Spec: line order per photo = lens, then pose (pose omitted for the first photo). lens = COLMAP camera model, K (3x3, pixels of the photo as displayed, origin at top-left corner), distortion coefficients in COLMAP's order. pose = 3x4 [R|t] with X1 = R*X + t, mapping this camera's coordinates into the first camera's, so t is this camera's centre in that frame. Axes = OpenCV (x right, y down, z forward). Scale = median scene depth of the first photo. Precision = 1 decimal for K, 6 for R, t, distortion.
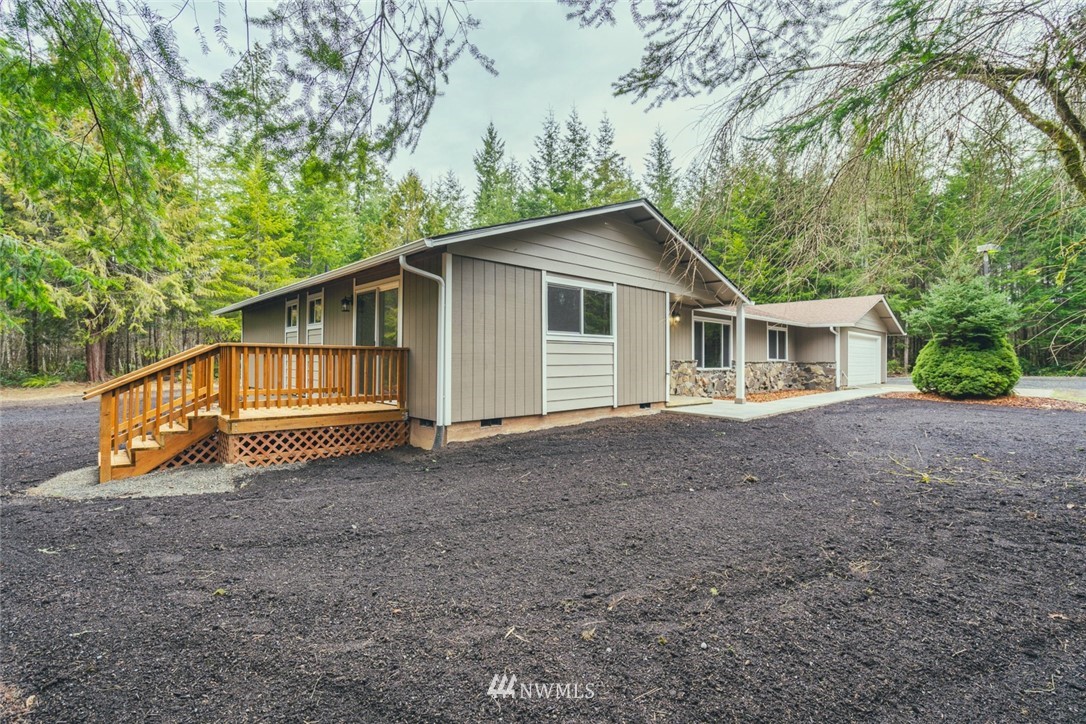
lens RADIAL K [[505.6, 0, 536.0], [0, 505.6, 357.7], [0, 0, 1]] dist [-0.002957, -0.000188]
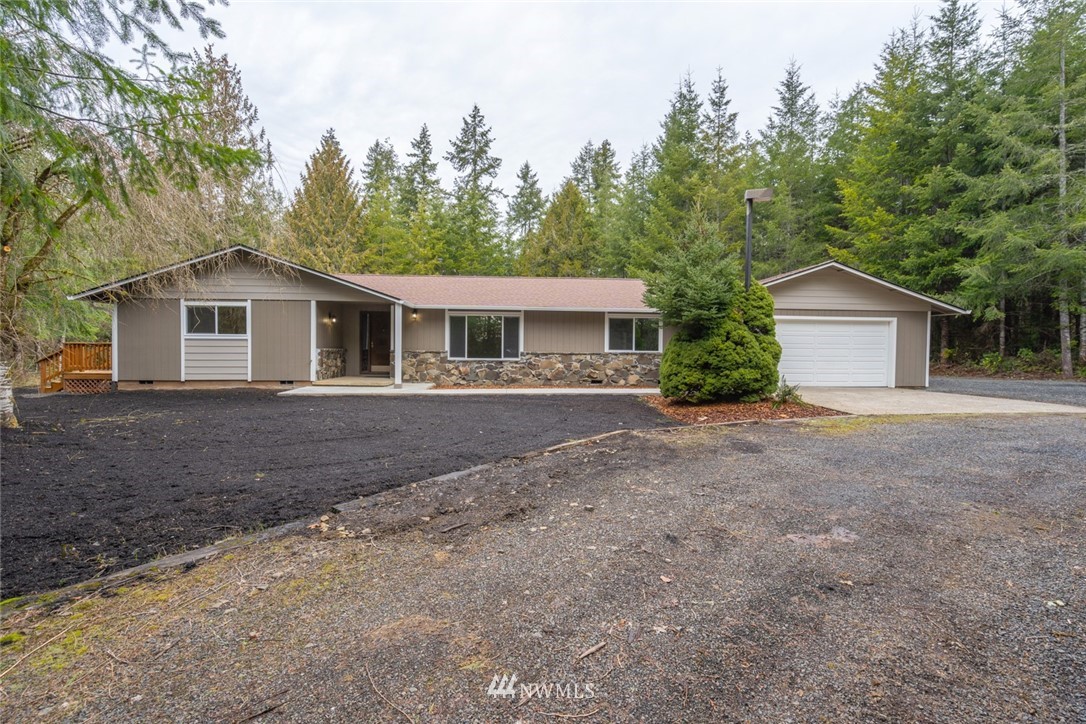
lens RADIAL K [[505.6, 0, 536.0], [0, 505.6, 357.7], [0, 0, 1]] dist [-0.002957, -0.000188]
pose [[0.746261, 0.015745, -0.665467, 1.919877], [-0.000916, 0.999744, 0.022627, -0.009167], [0.665653, -0.016276, 0.746084, 0.464521]]
